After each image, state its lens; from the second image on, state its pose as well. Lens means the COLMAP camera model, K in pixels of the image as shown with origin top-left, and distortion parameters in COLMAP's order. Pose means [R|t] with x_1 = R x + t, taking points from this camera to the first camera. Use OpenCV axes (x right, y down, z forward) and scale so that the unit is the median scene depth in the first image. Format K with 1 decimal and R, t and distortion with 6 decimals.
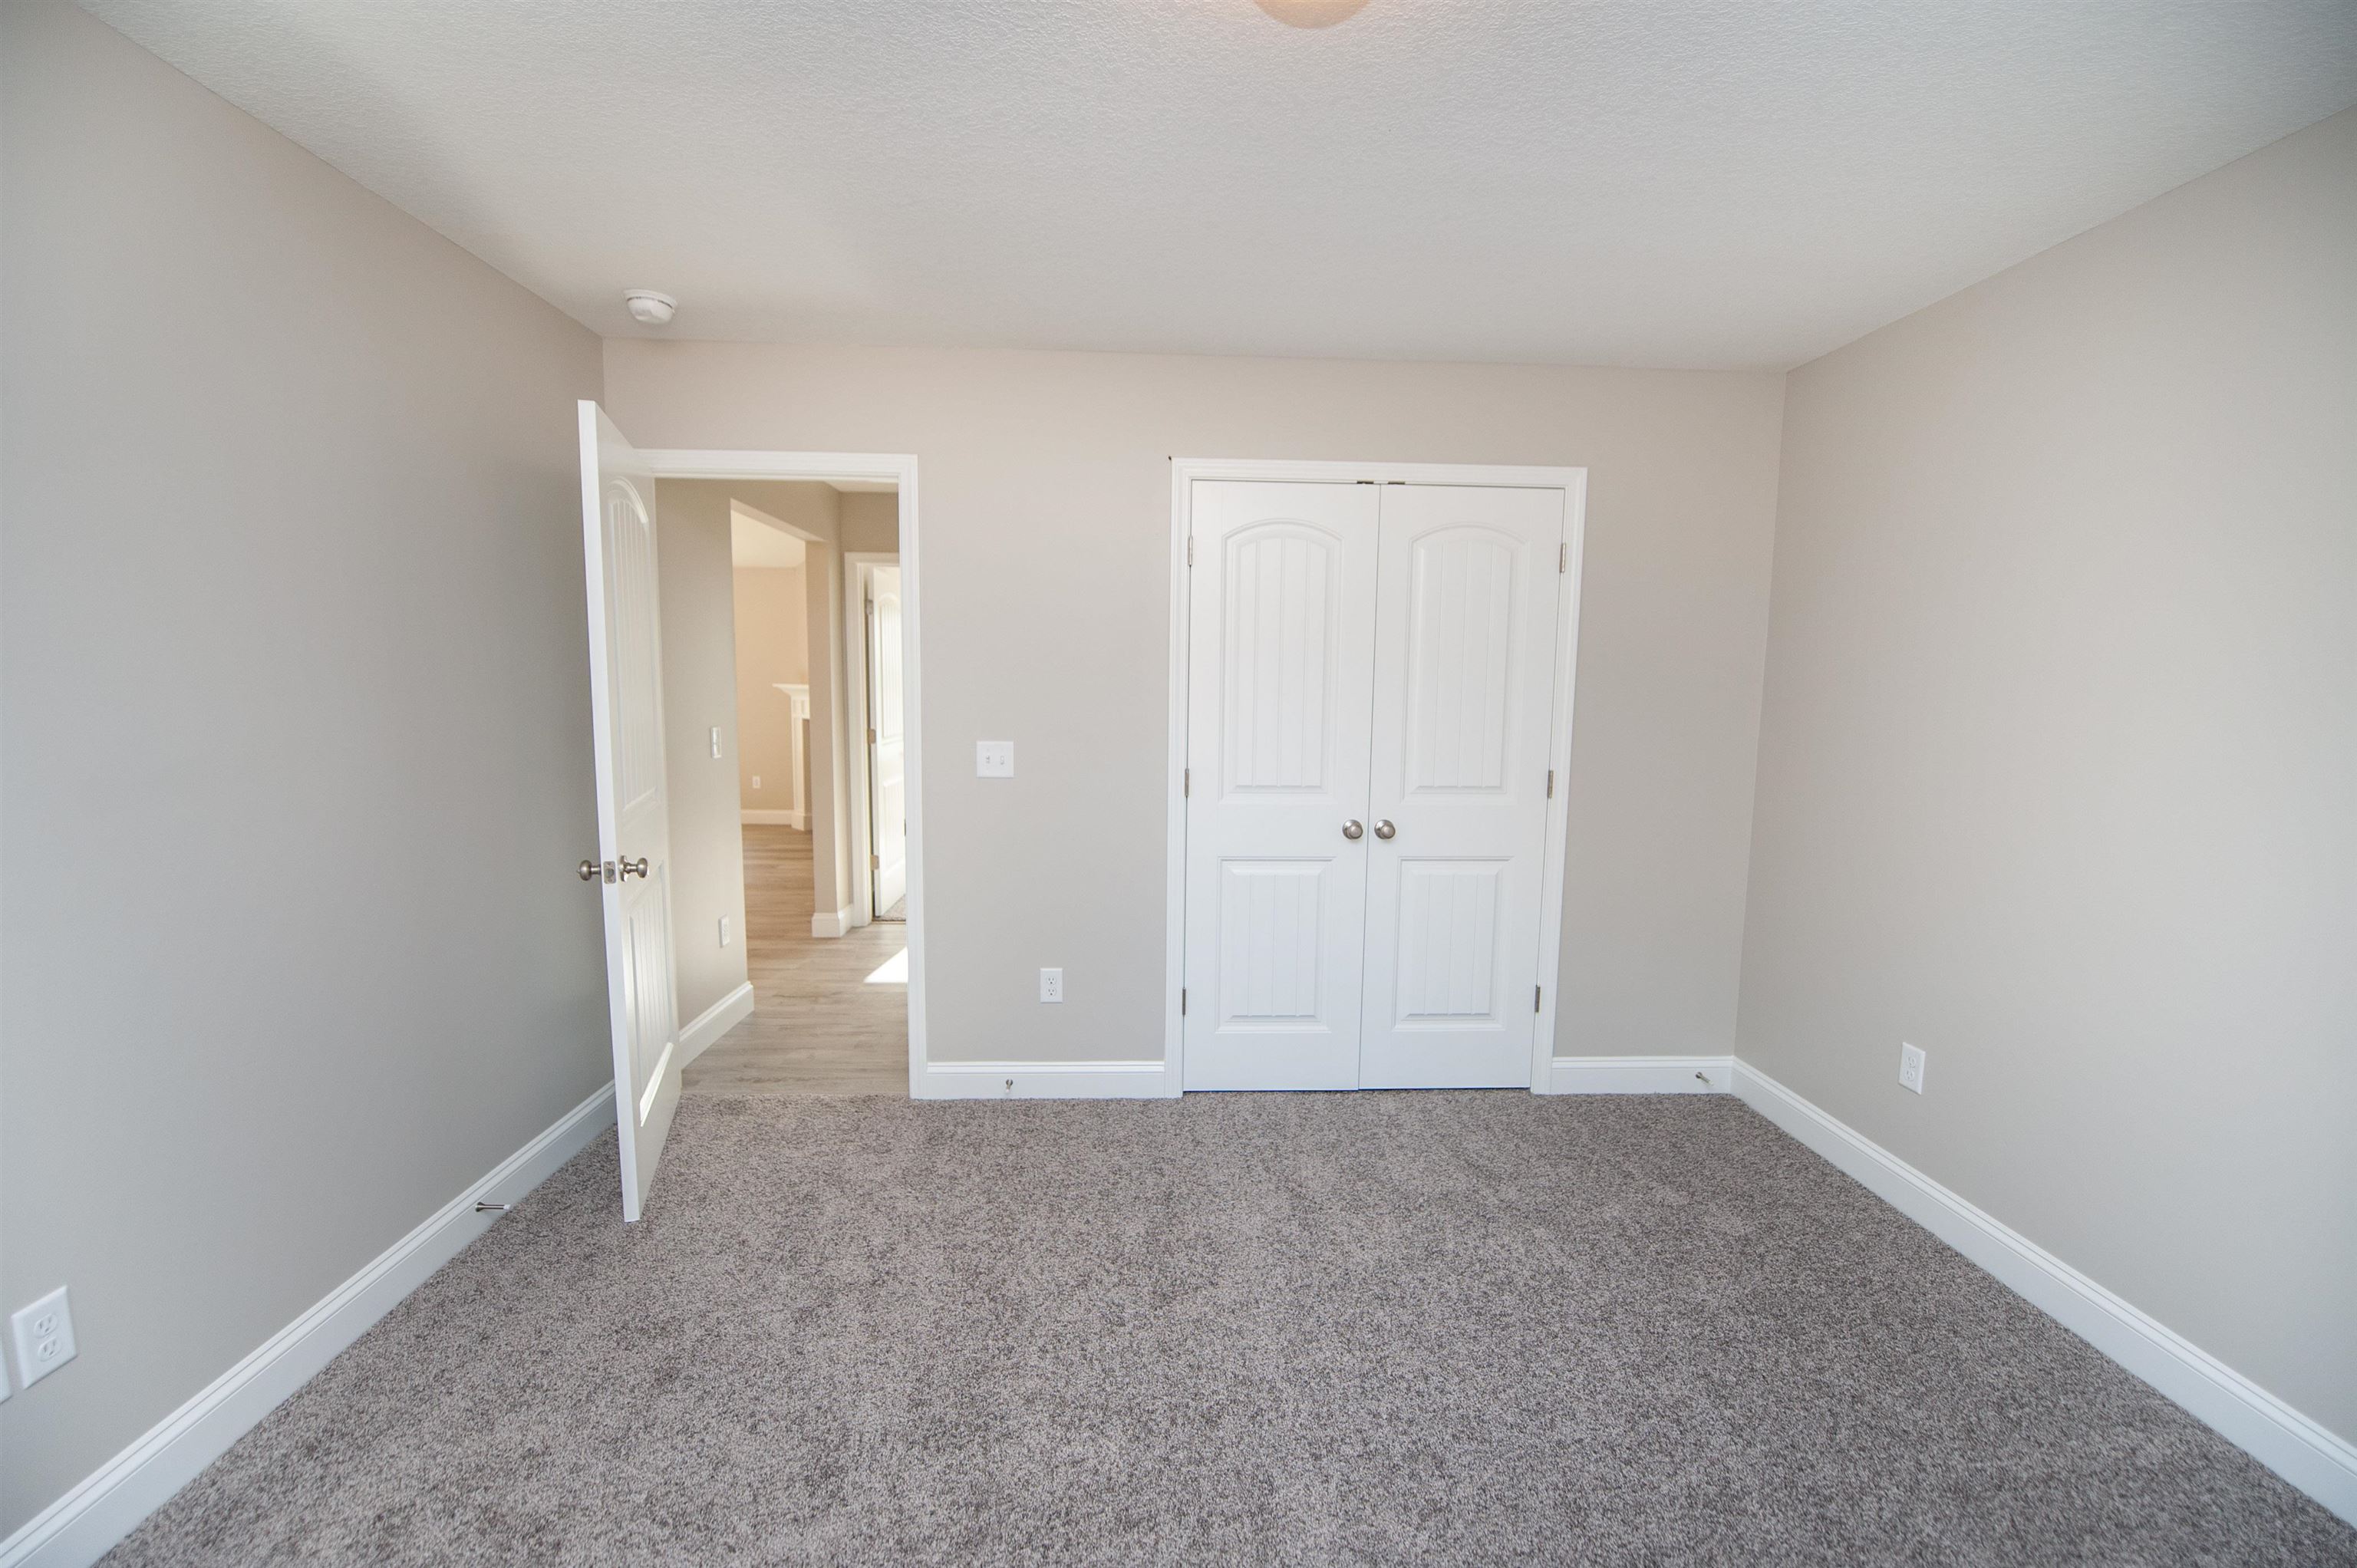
lens RADIAL K [[940.6, 0, 1179.8], [0, 940.6, 789.9], [0, 0, 1]] dist [-0.021914, -0.002161]
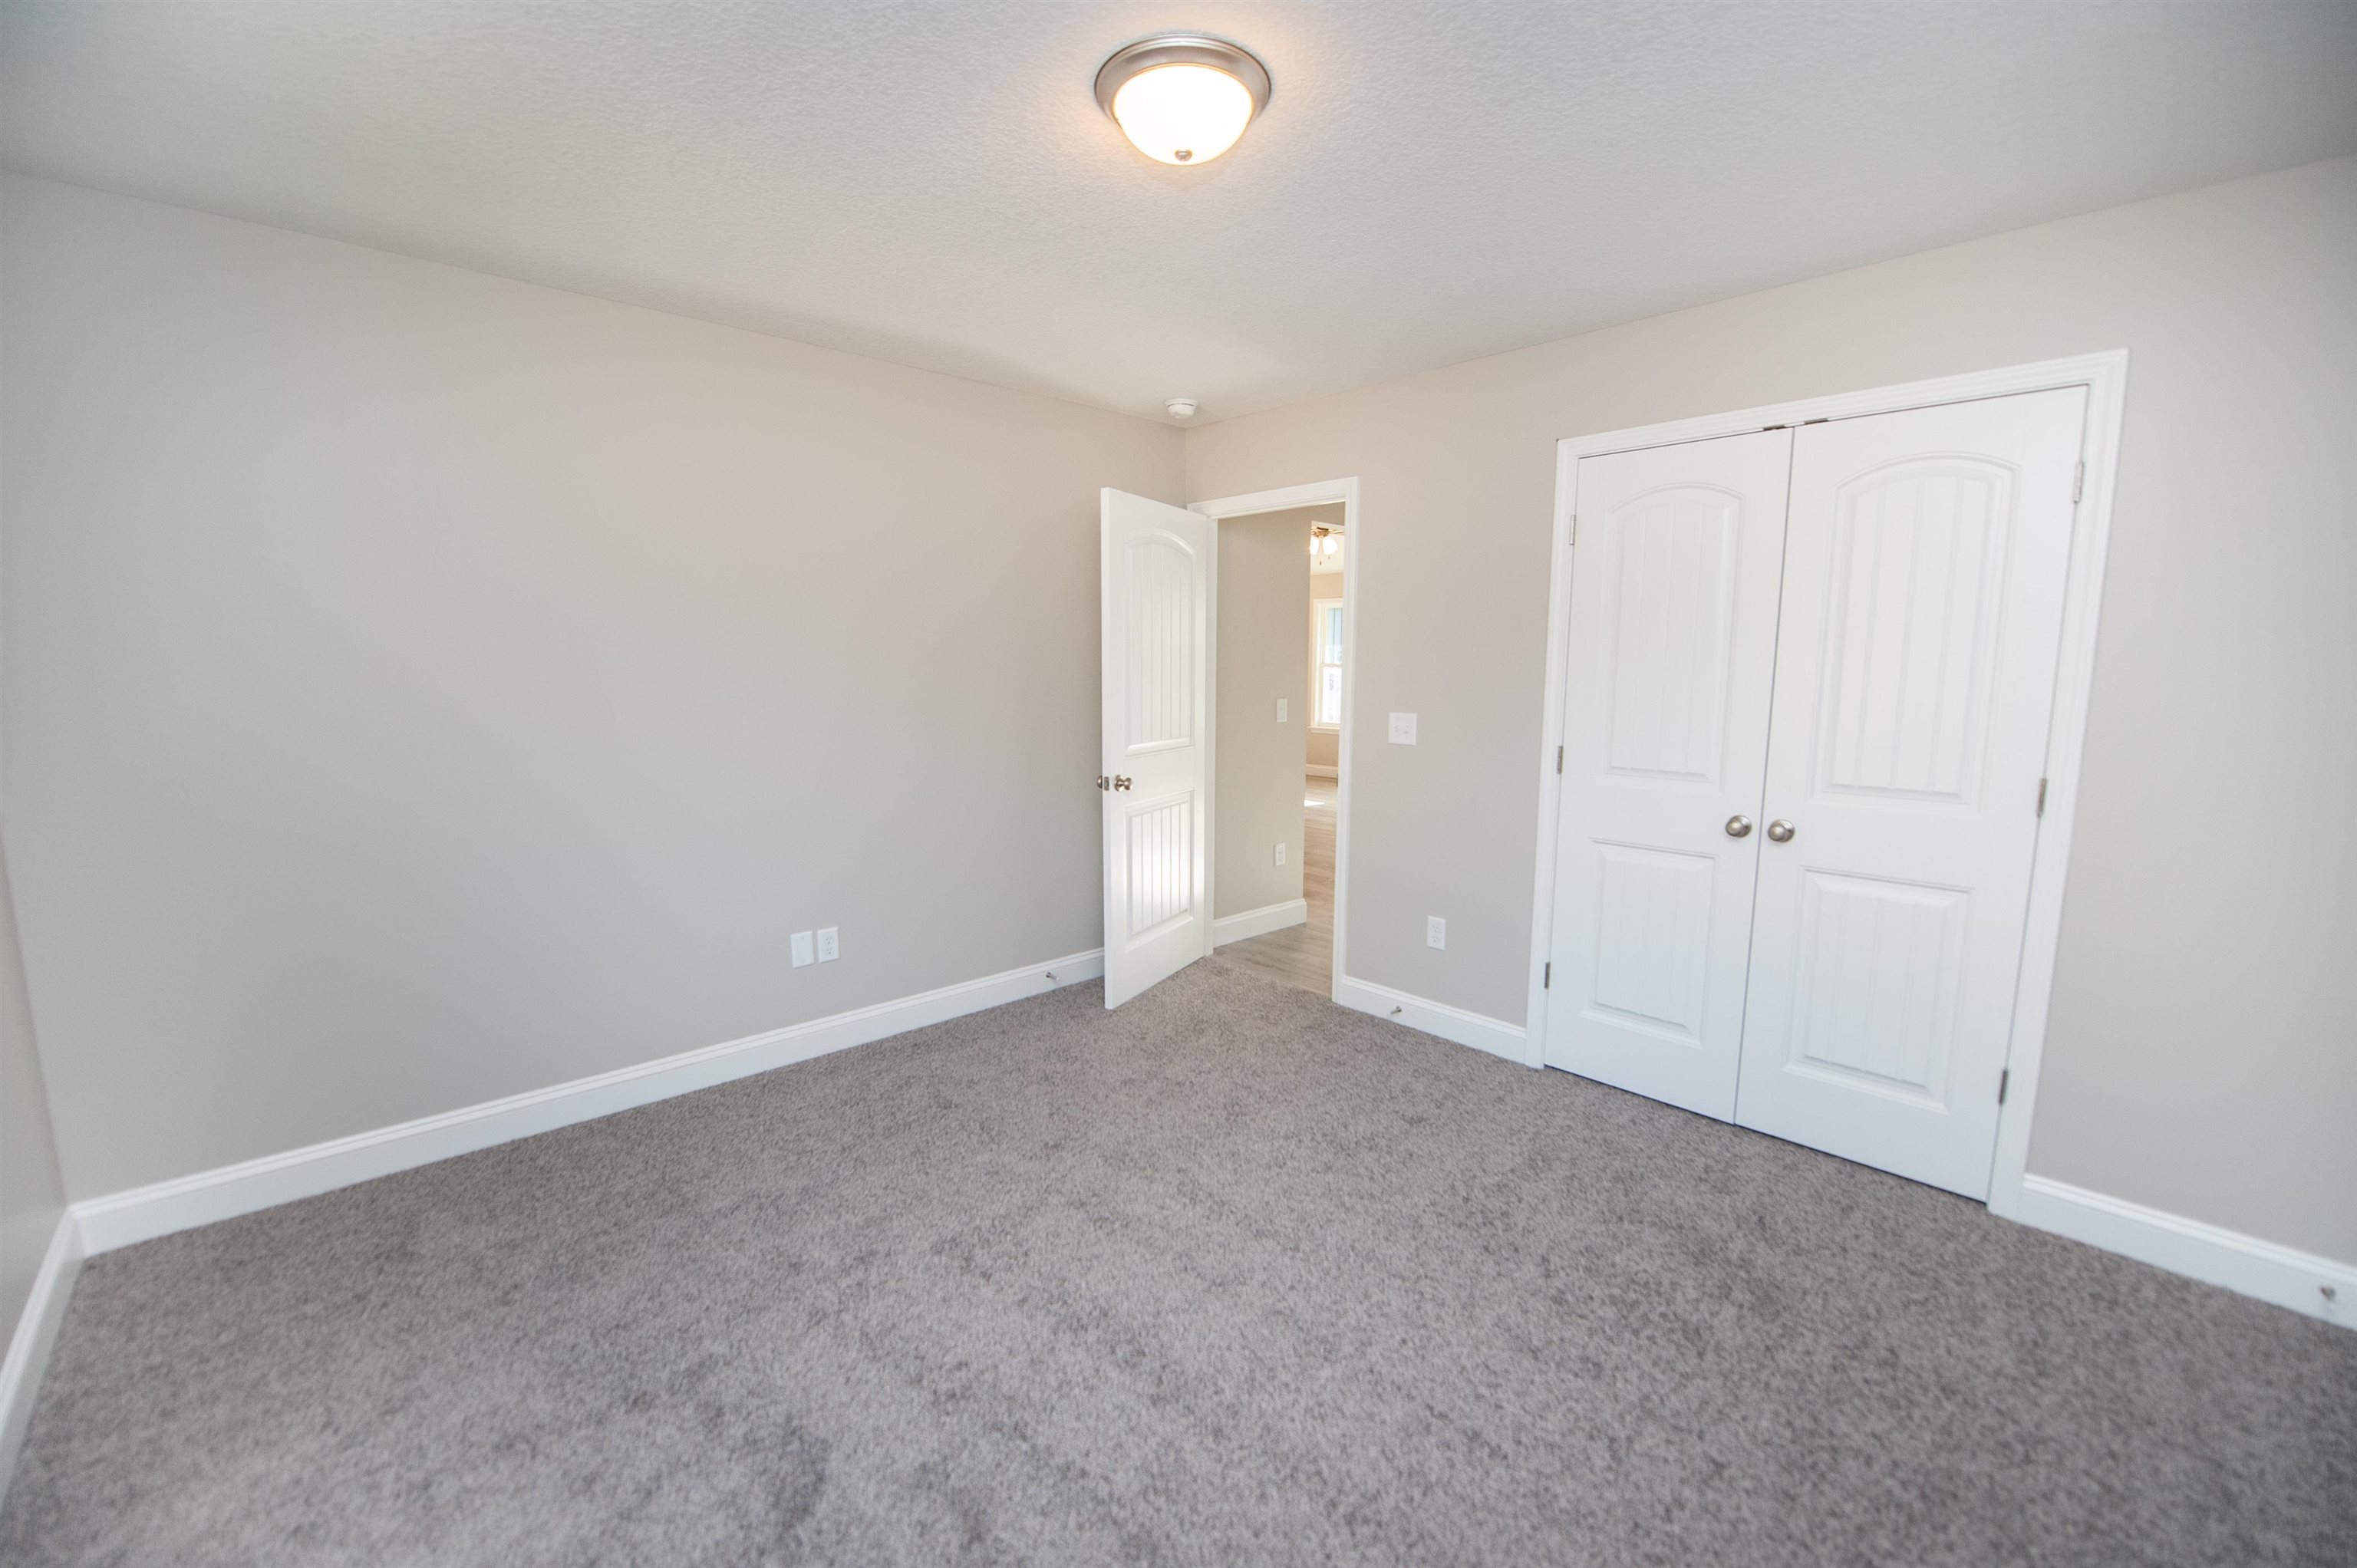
lens RADIAL K [[940.6, 0, 1179.8], [0, 940.6, 789.9], [0, 0, 1]] dist [-0.021914, -0.002161]
pose [[0.652376, 0.090839, -0.752432, 0.493878], [-0.077977, 0.995567, 0.052584, 0.002893], [0.753873, 0.024368, 0.656568, 0.030033]]
